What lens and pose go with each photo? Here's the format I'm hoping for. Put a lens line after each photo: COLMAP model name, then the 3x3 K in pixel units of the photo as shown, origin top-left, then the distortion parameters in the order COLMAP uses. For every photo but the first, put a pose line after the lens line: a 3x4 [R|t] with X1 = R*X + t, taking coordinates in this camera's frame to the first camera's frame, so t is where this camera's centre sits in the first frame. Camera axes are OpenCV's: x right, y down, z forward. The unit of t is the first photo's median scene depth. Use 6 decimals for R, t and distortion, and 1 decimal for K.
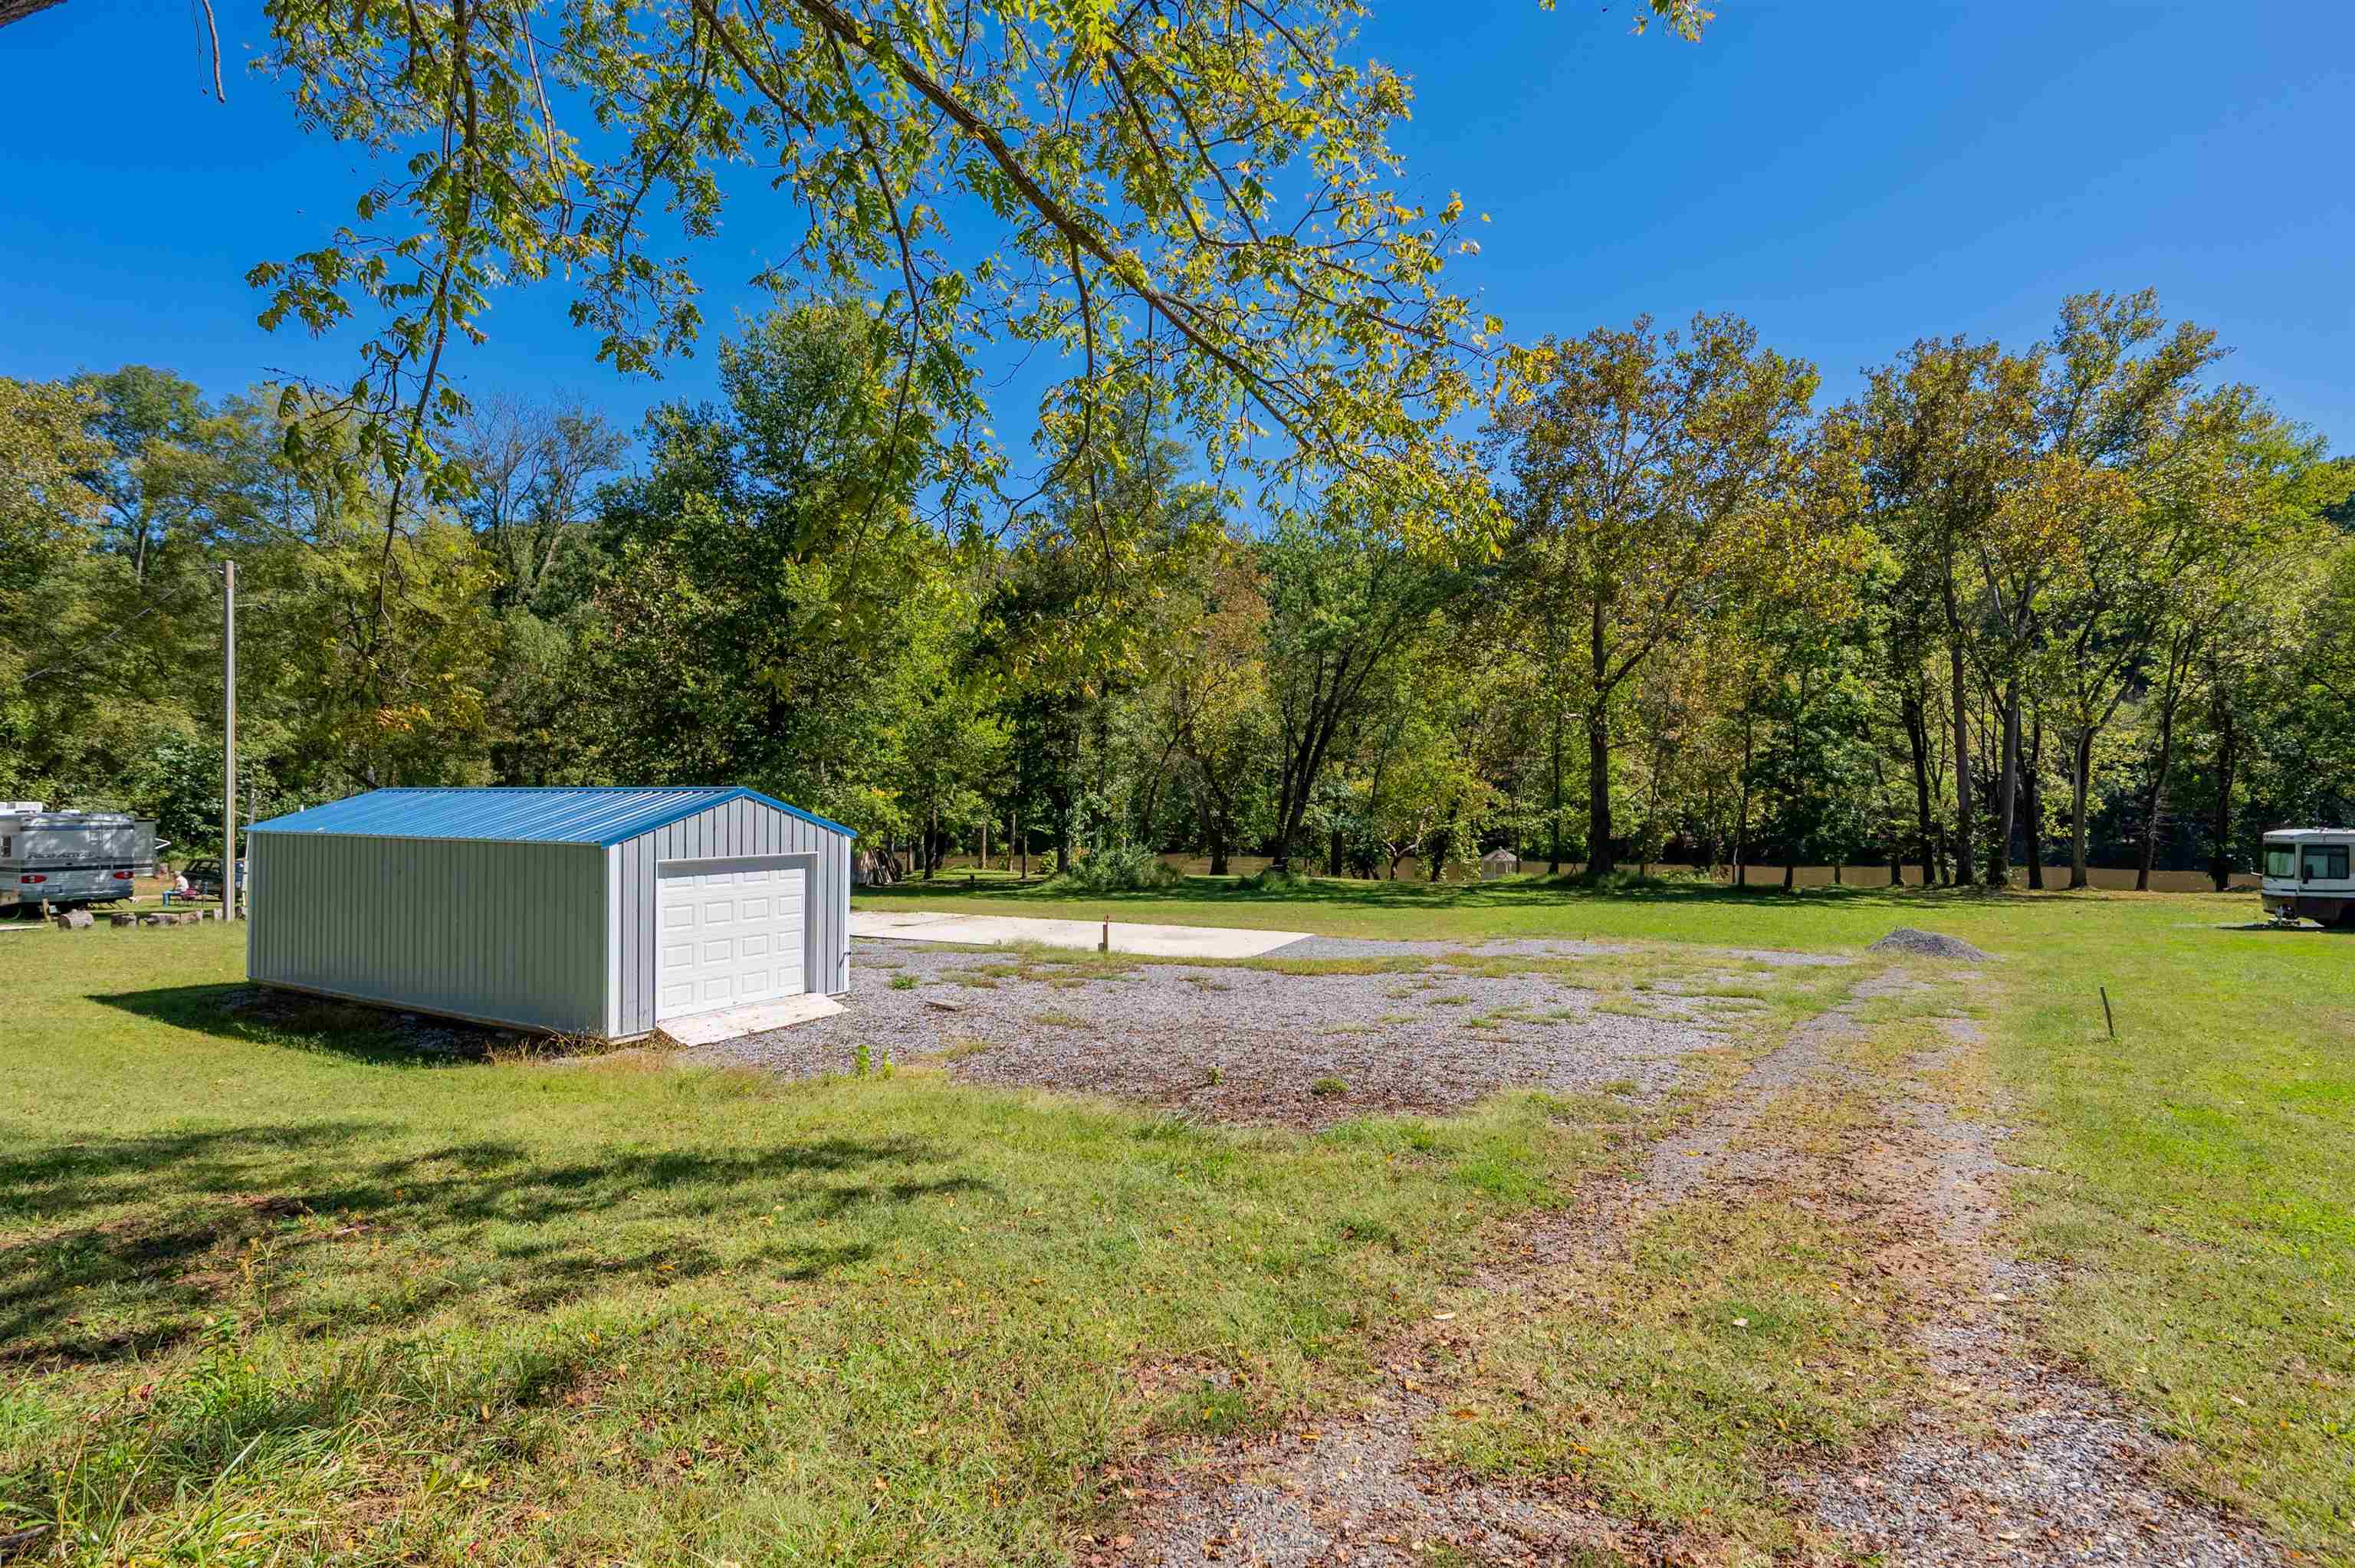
lens RADIAL K [[1116.6, 0, 1177.5], [0, 1116.6, 784.0], [0, 0, 1]] dist [0.000477, 0.000021]
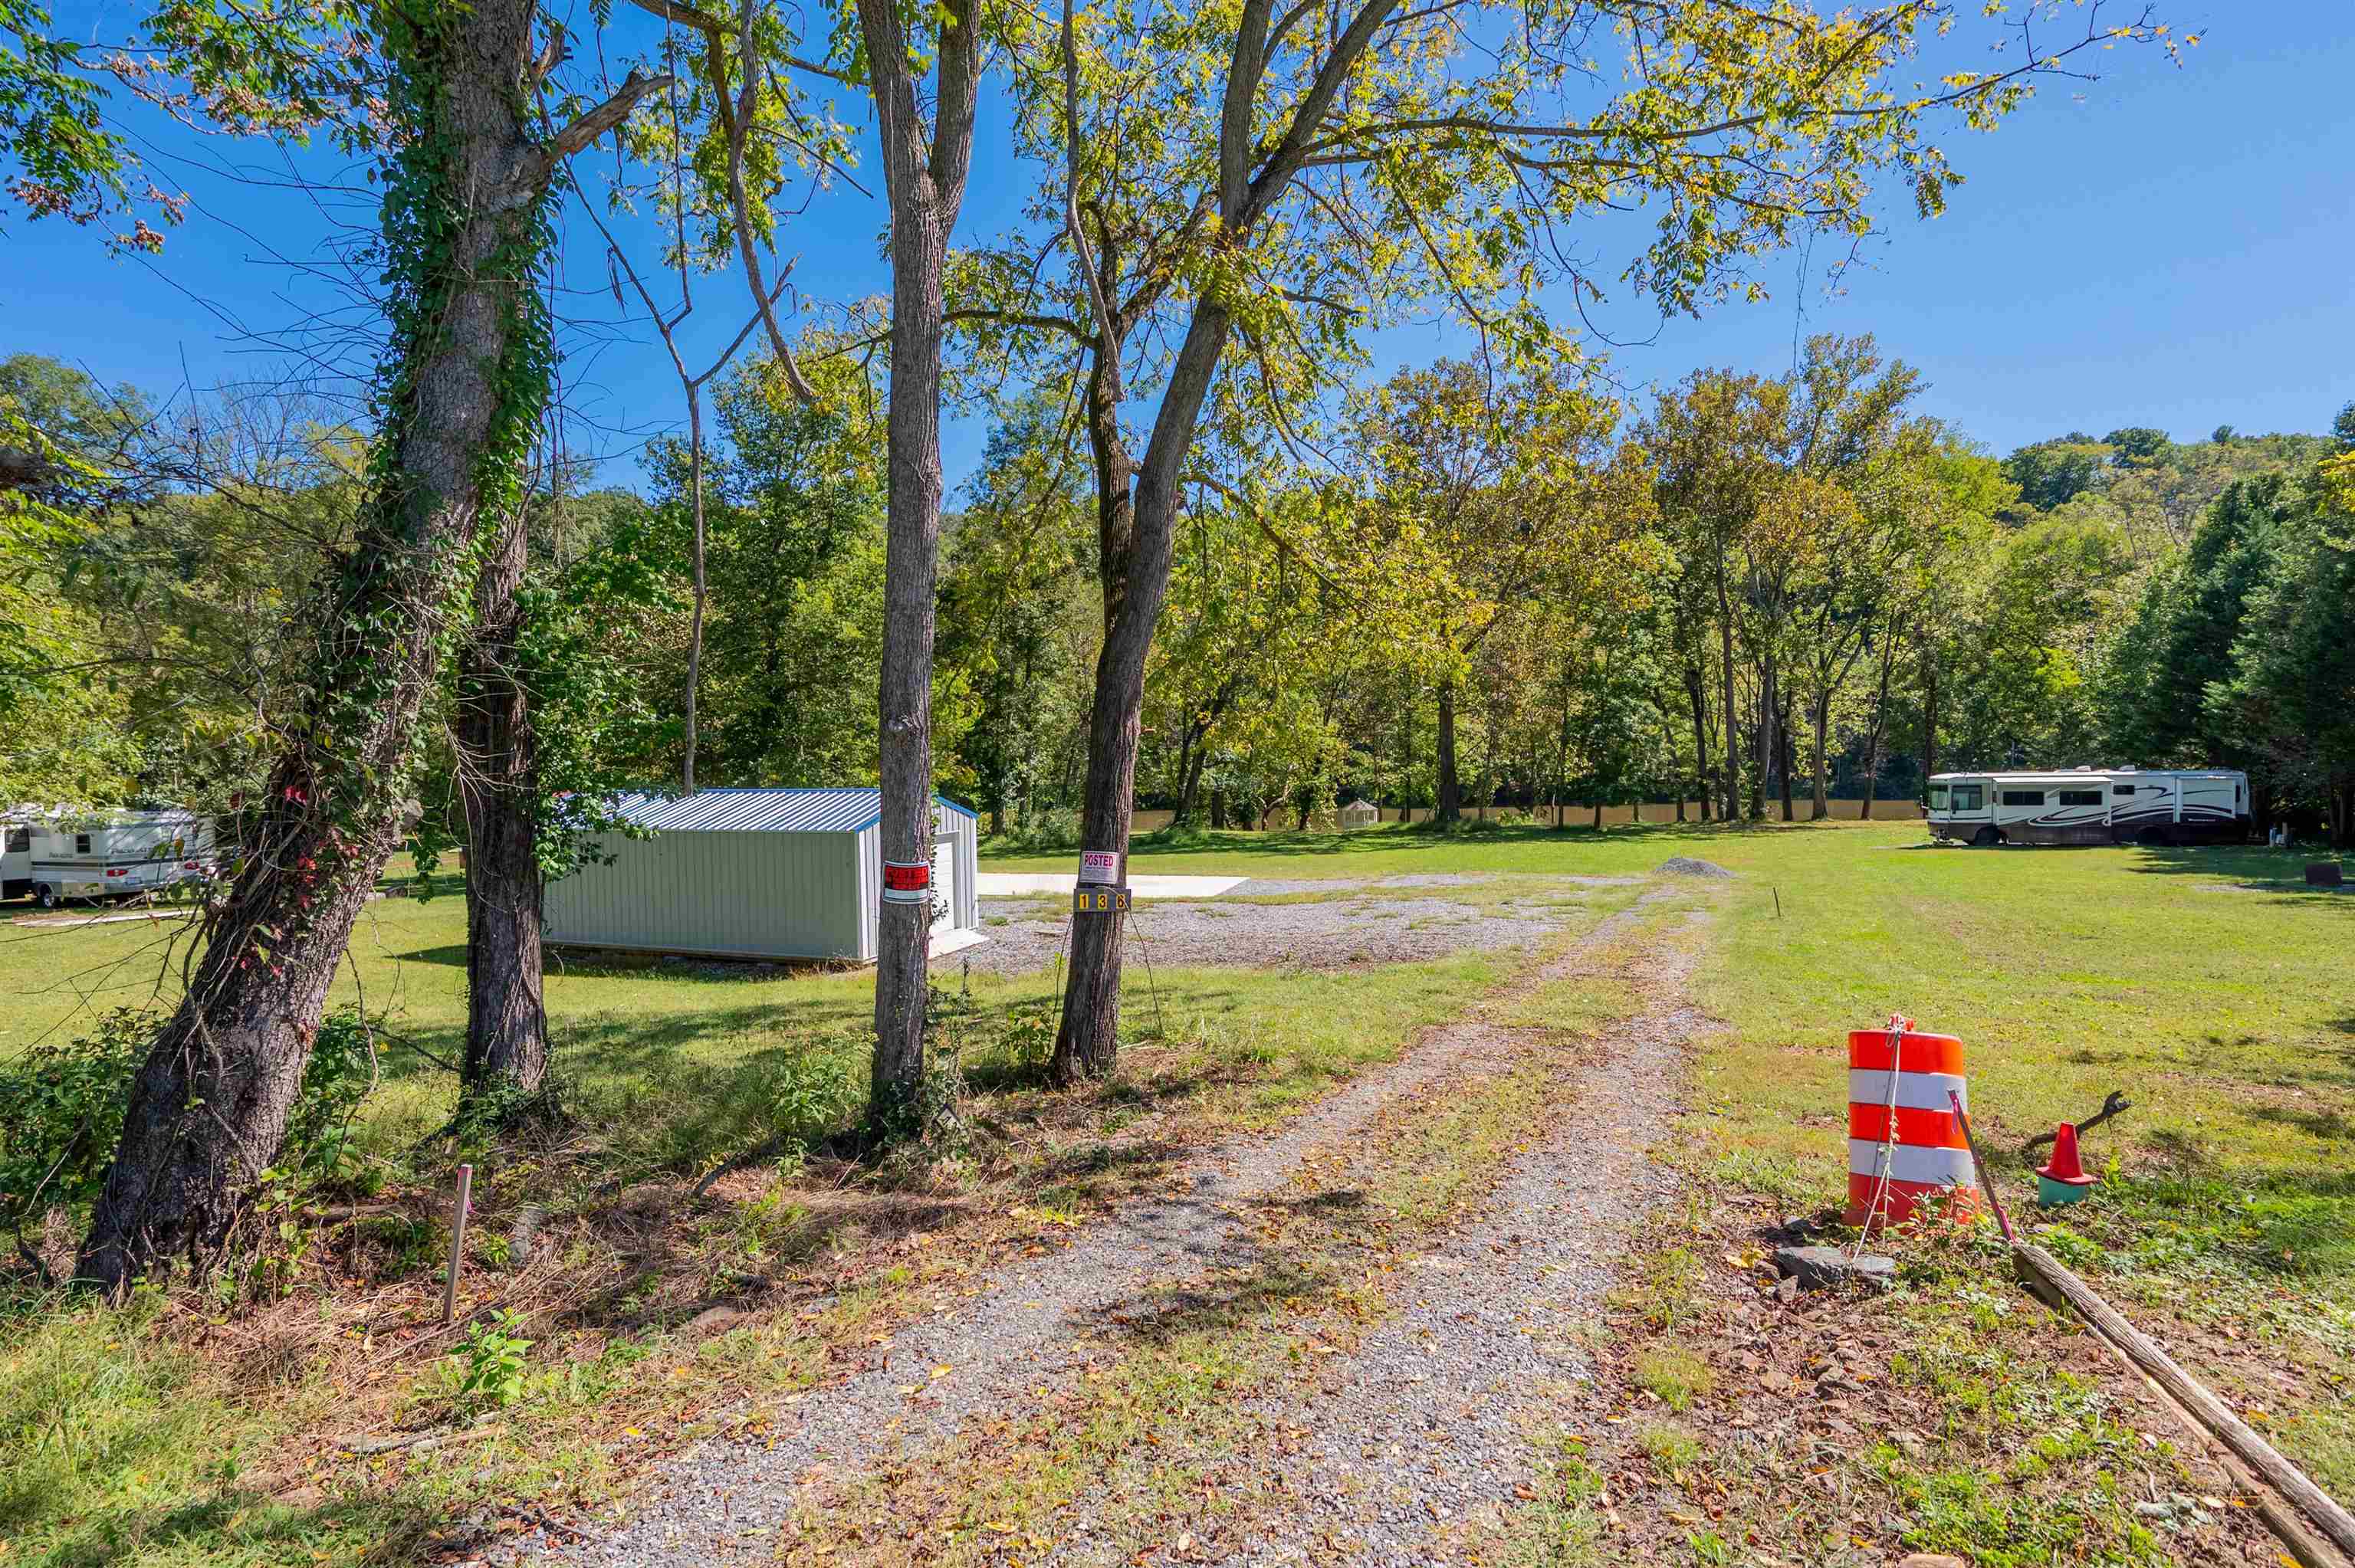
lens RADIAL K [[1082.0, 0, 1171.4], [0, 1082.0, 785.5], [0, 0, 1]] dist [-0.002252, -0.000328]
pose [[0.991739, -0.027332, 0.125326, -0.057646], [0.022030, 0.998811, 0.043499, -0.013212], [-0.126366, -0.040379, 0.991162, -0.103998]]
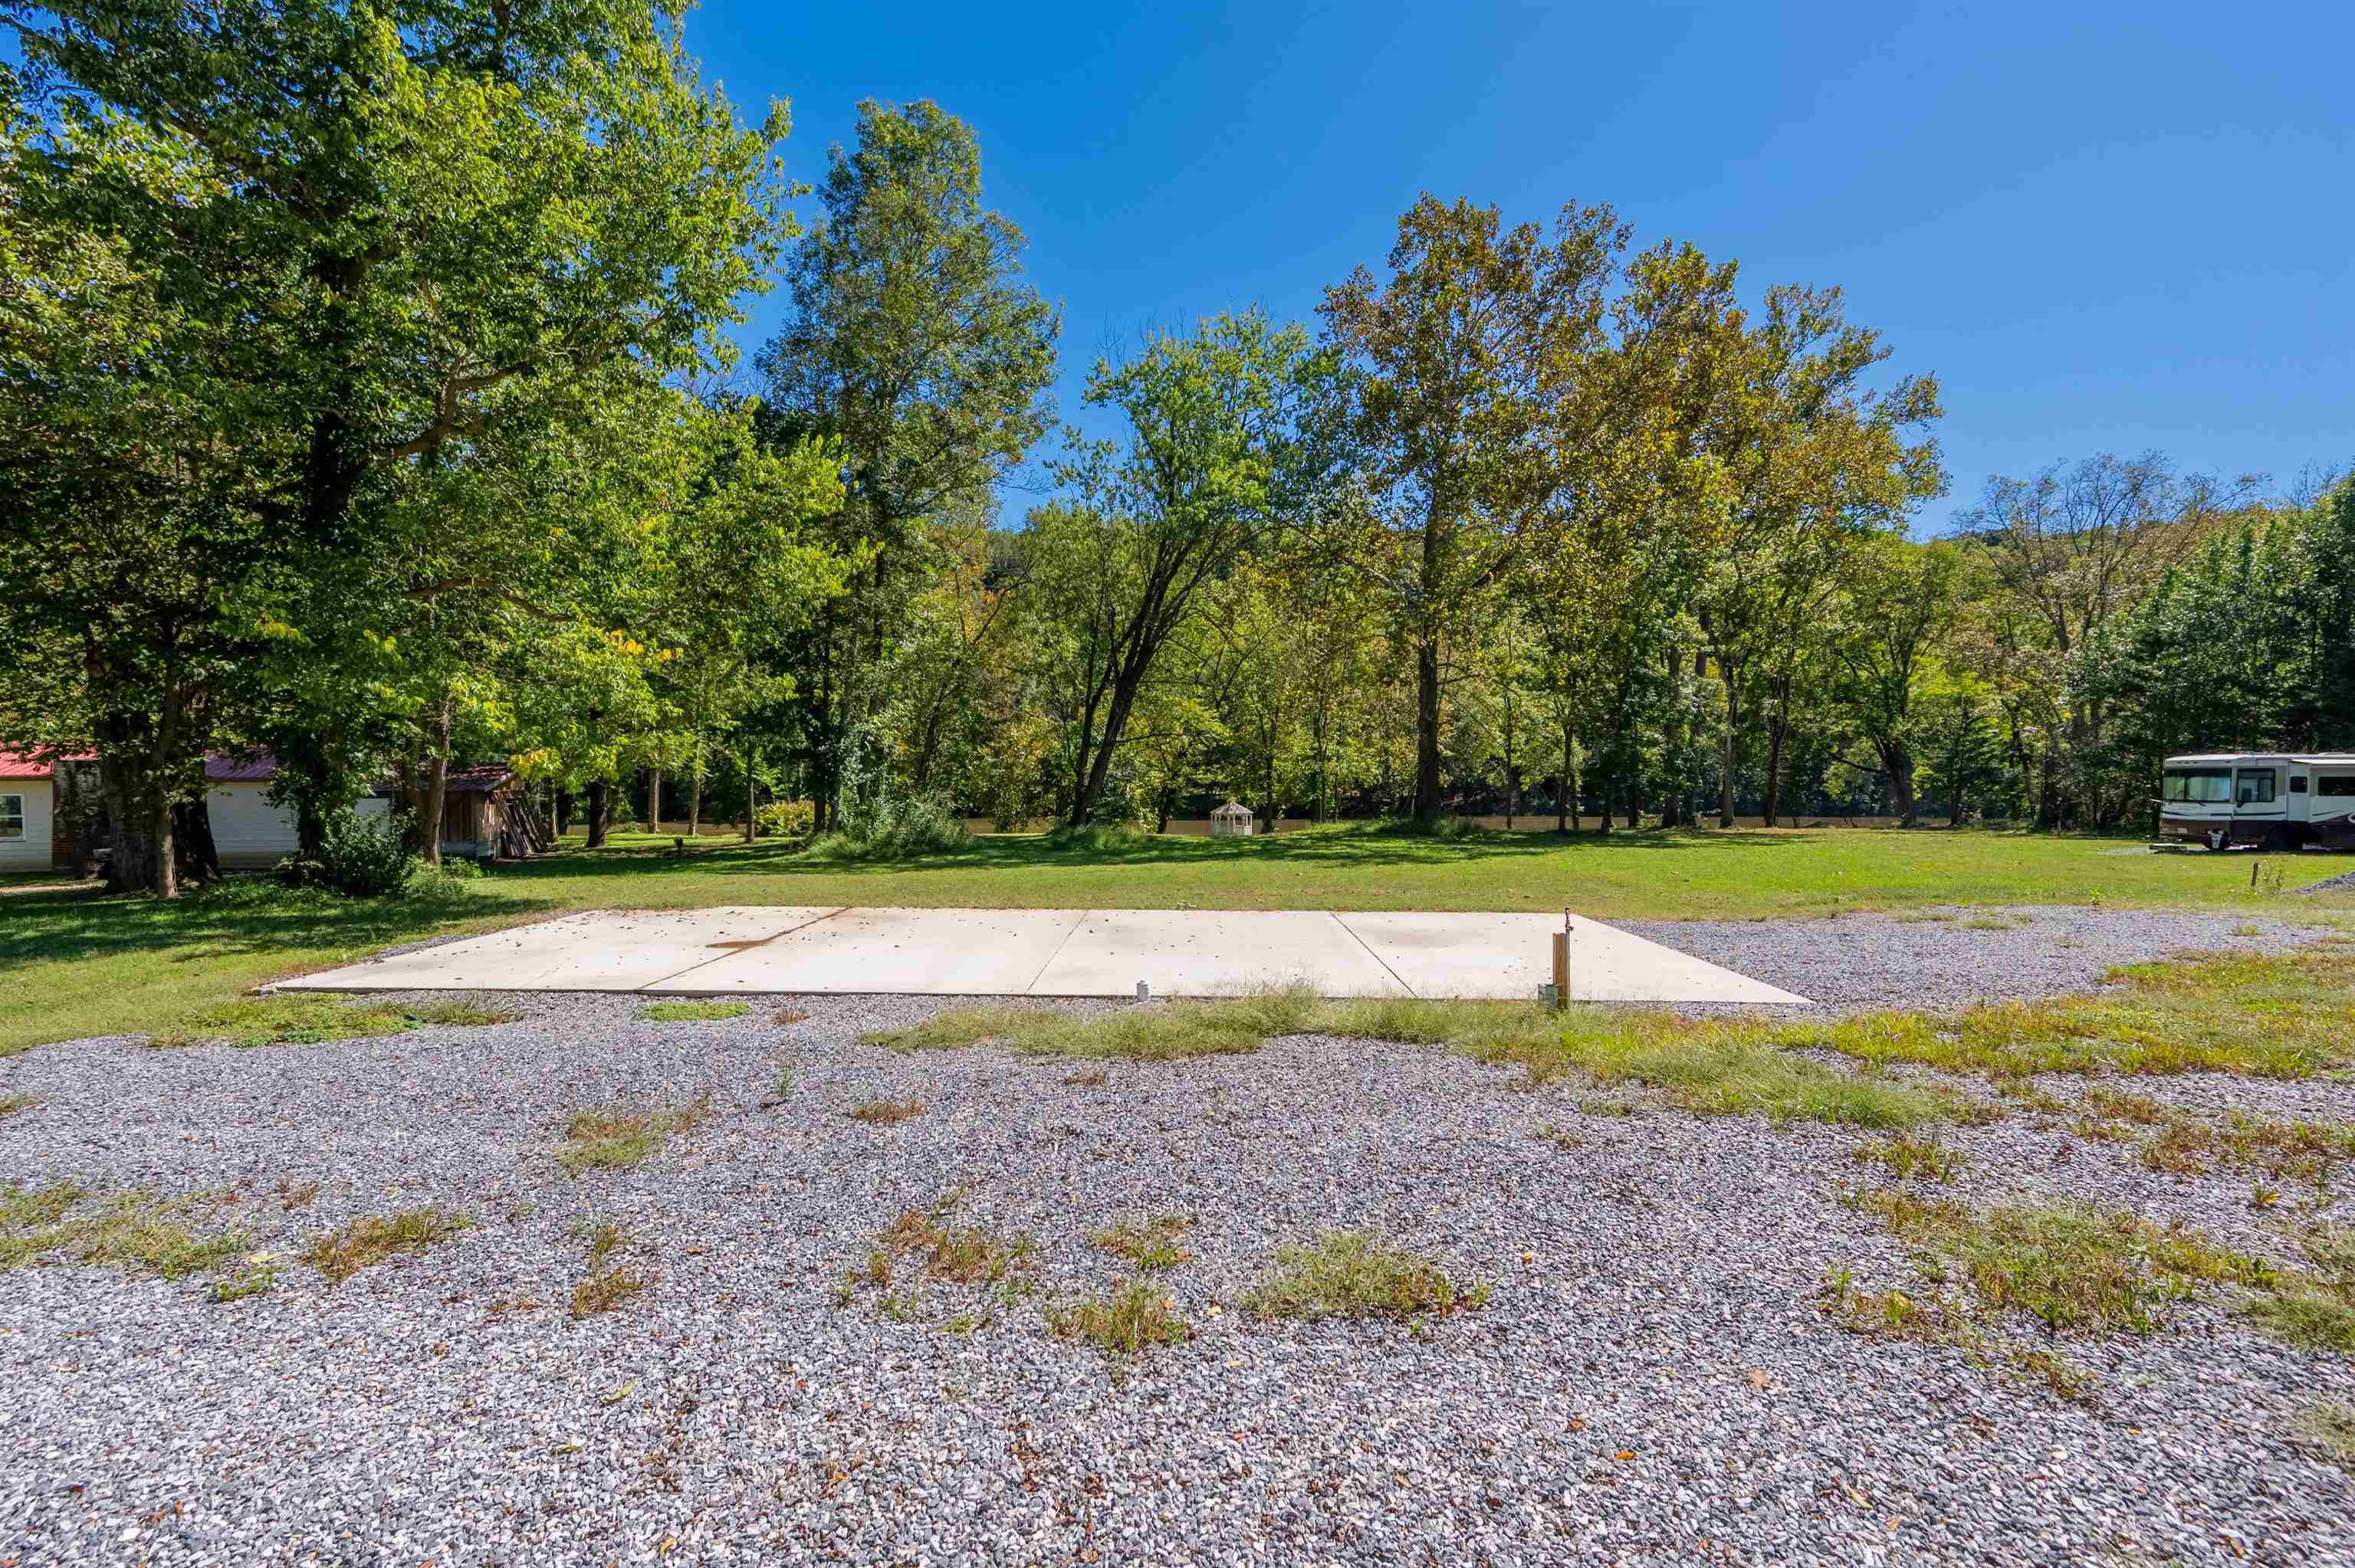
lens RADIAL K [[996.2, 0, 1183.6], [0, 996.2, 820.7], [0, 0, 1]] dist [-0.000048, 0.000056]
pose [[0.926689, -0.018172, 0.375390, -0.113861], [-0.005134, 0.998125, 0.060992, 0.028712], [-0.375794, -0.058448, 0.924858, 0.295038]]
